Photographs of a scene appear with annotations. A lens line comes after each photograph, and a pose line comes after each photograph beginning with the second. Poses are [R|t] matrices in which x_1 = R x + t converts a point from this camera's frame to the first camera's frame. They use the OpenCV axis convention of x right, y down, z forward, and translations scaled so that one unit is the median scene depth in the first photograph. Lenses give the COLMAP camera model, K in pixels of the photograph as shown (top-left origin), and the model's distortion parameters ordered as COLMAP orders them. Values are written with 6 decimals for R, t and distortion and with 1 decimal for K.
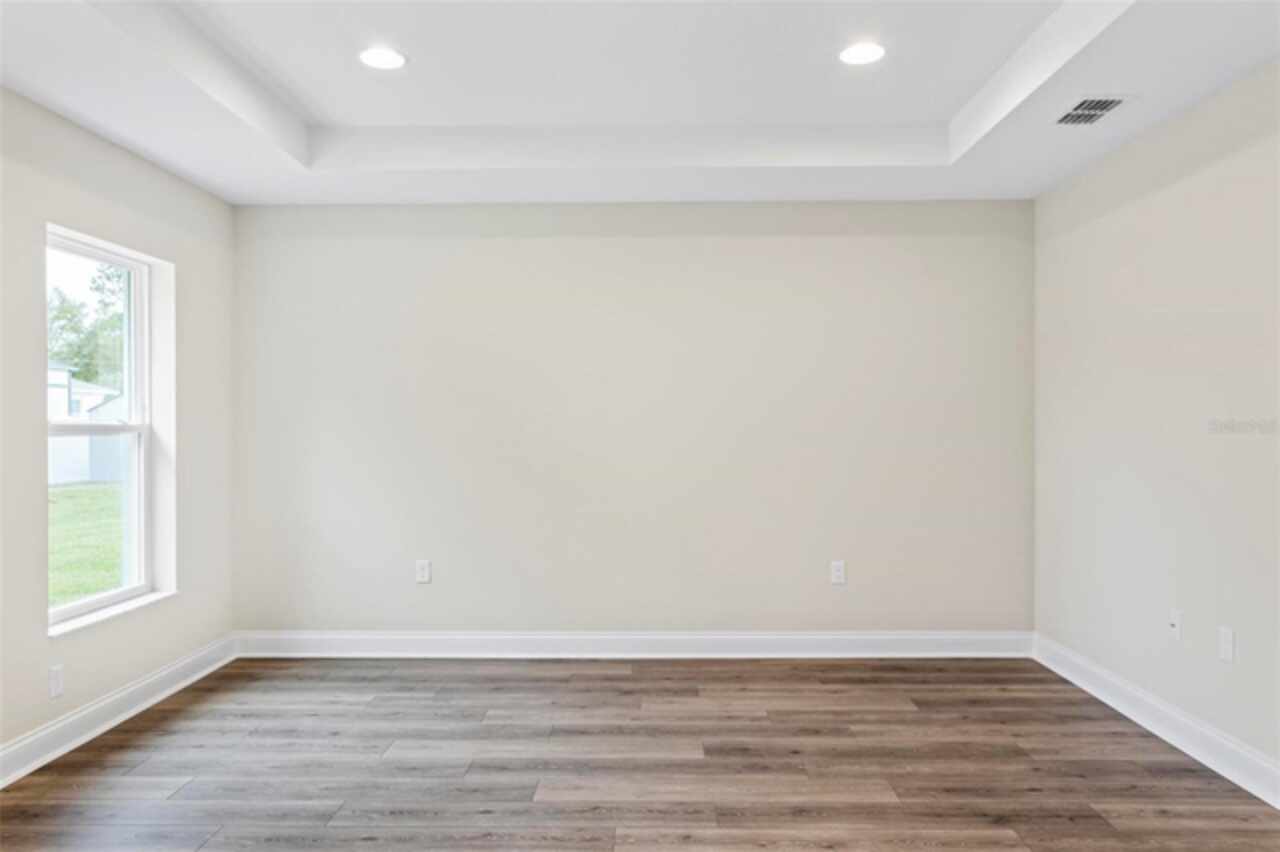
lens RADIAL K [[903.2, 0, 636.3], [0, 903.2, 418.9], [0, 0, 1]] dist [0.009867, -0.007972]
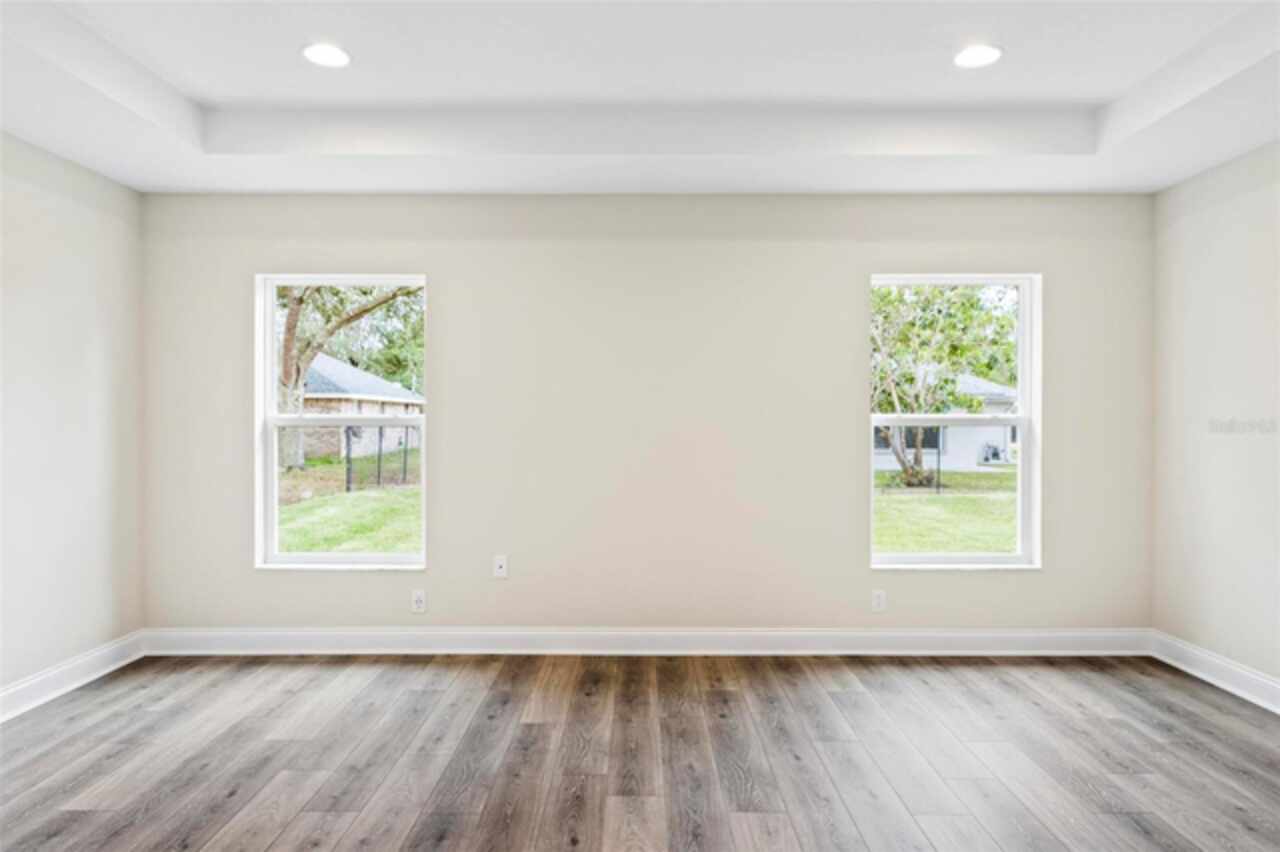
lens RADIAL K [[850.3, 0, 635.4], [0, 850.3, 420.3], [0, 0, 1]] dist [0.002790, -0.006080]
pose [[0.021190, 0.002125, -0.999773, 0.630340], [0.006964, 0.999973, 0.002273, 0.004225], [0.999751, -0.007010, 0.021174, 0.571933]]
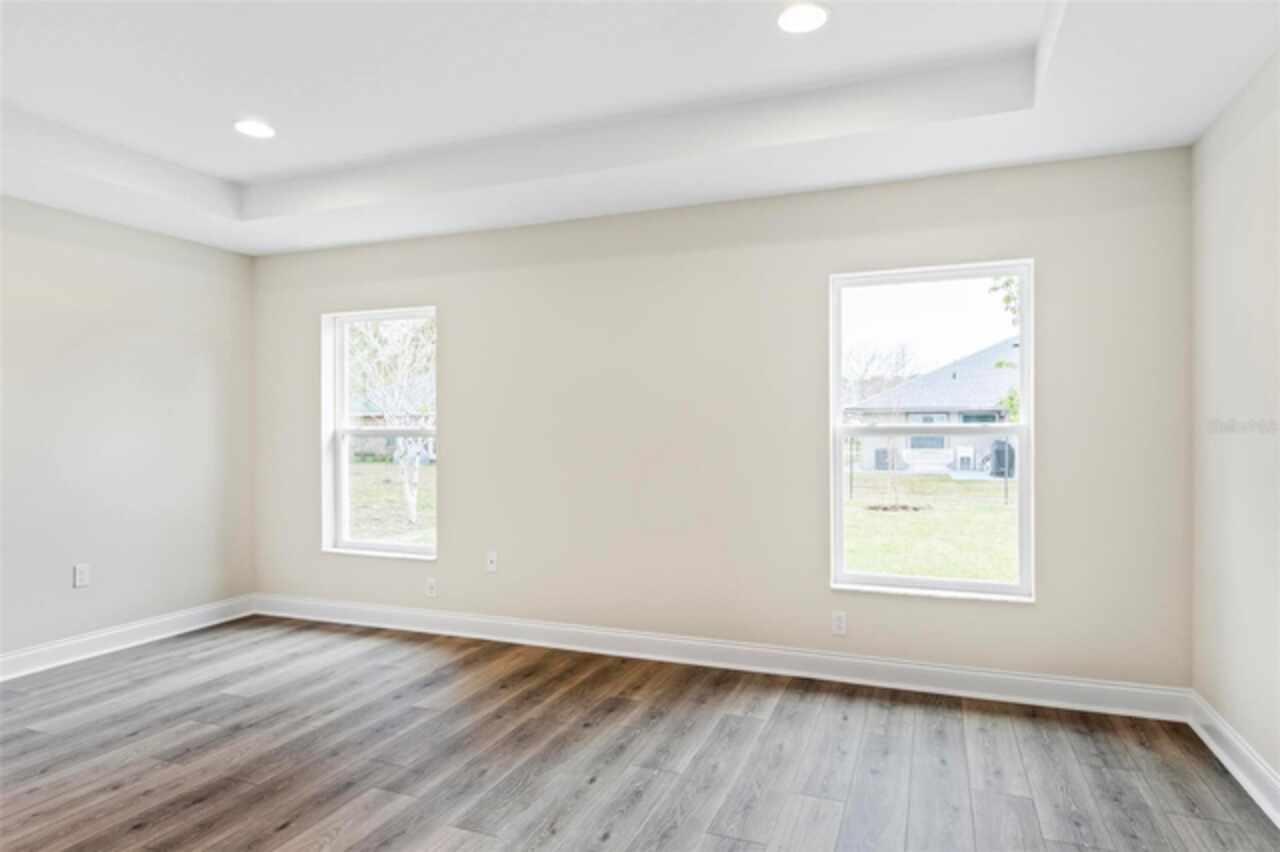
lens RADIAL K [[740.7, 0, 637.2], [0, 740.7, 424.5], [0, 0, 1]] dist [0.001491, -0.000789]
pose [[-0.343622, -0.003542, -0.939101, 0.440100], [0.011453, 0.999903, -0.007963, 0.007455], [0.939038, -0.013492, -0.343548, 1.045500]]
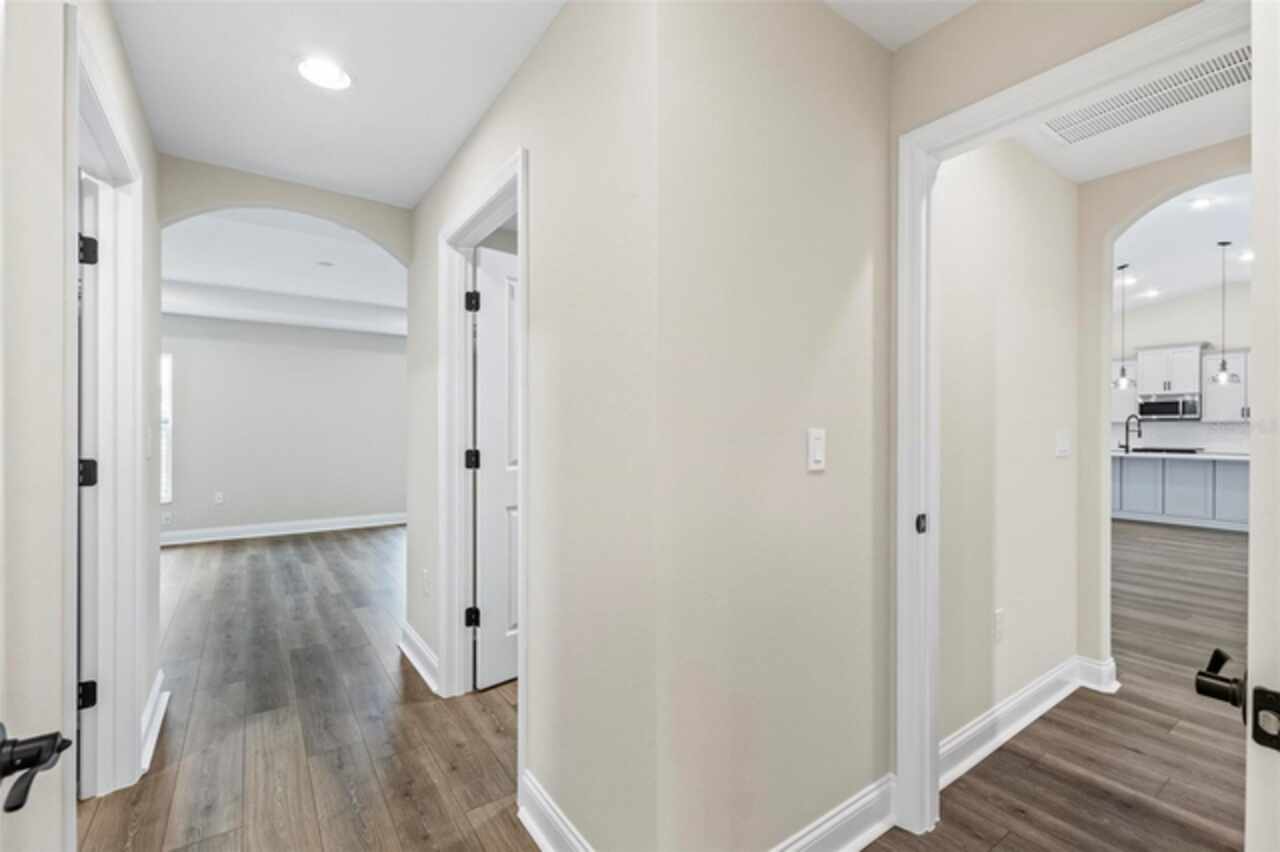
lens RADIAL K [[546.1, 0, 637.3], [0, 546.1, 427.4], [0, 0, 1]] dist [-0.004756, -0.000358]
pose [[0.579565, 0.010186, -0.814862, 1.404864], [0.005816, 0.999845, 0.016635, -0.007736], [0.814905, -0.014381, 0.579416, 0.476296]]
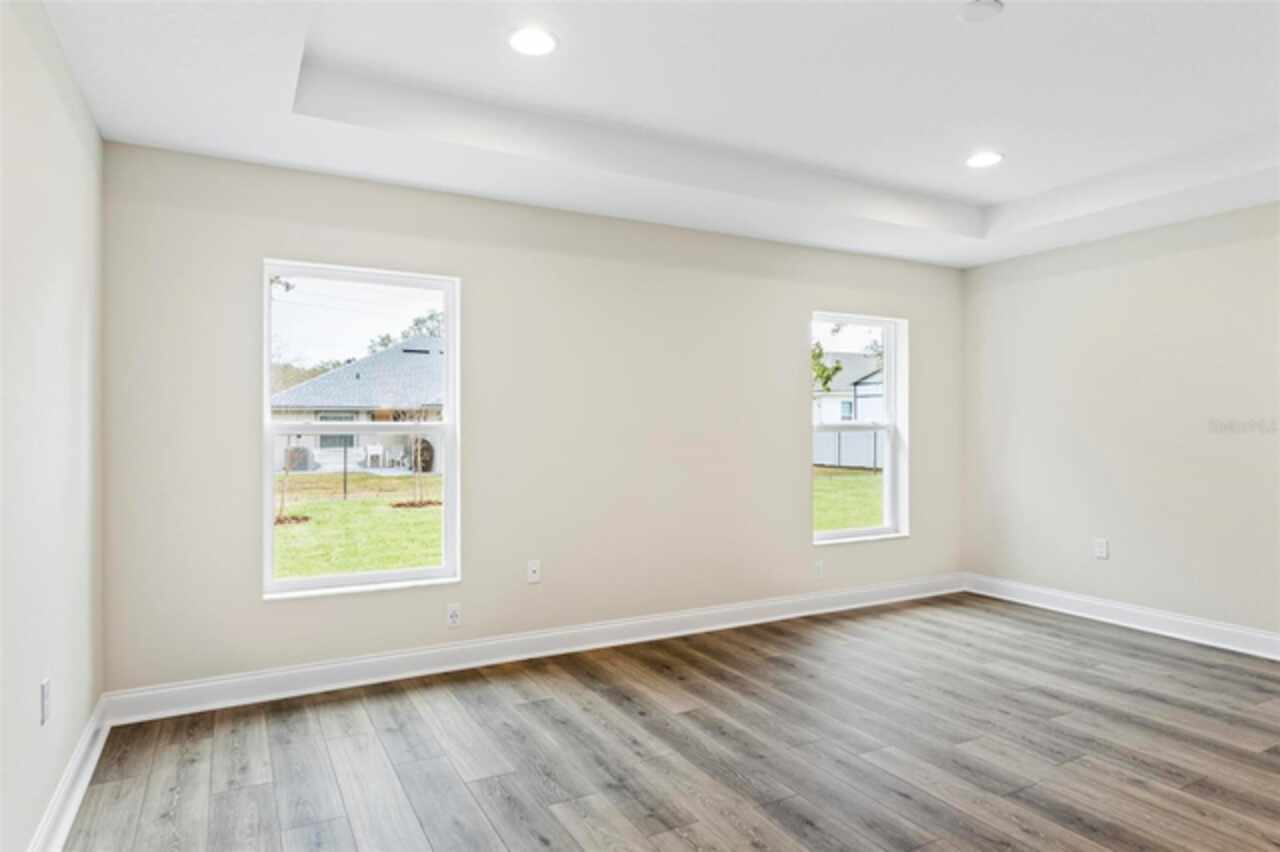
lens RADIAL K [[740.7, 0, 637.4], [0, 740.7, 431.6], [0, 0, 1]] dist [0.001491, -0.000789]
pose [[0.496548, 0.006487, -0.867985, 0.413723], [0.006688, 0.999914, 0.011299, 0.000036], [0.867983, -0.011415, 0.496462, -0.015052]]
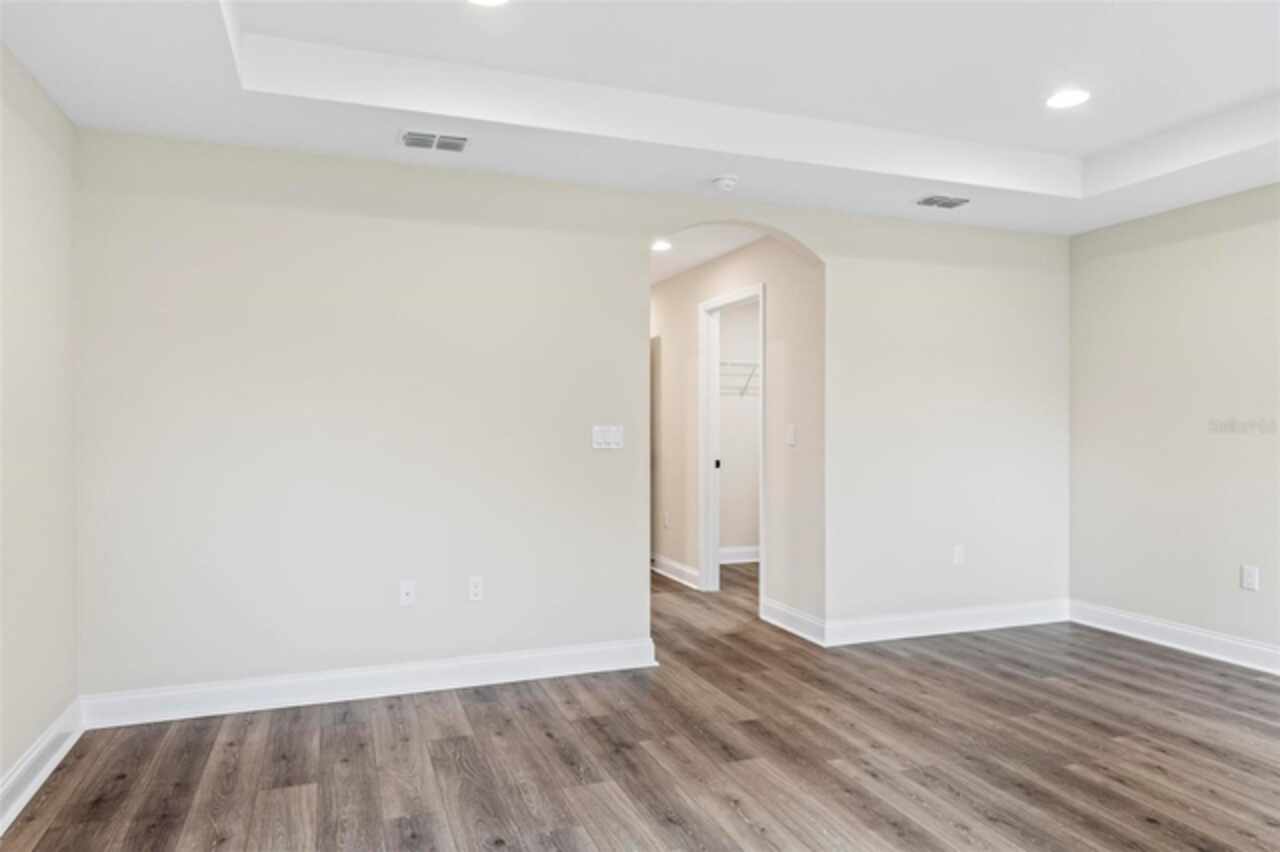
lens RADIAL K [[812.9, 0, 636.3], [0, 812.9, 428.3], [0, 0, 1]] dist [-0.011973, -0.002538]
pose [[-0.361356, -0.006050, 0.932408, -0.500164], [-0.002910, 0.999981, 0.005361, 0.001671], [-0.932423, -0.000777, -0.361367, 1.085736]]
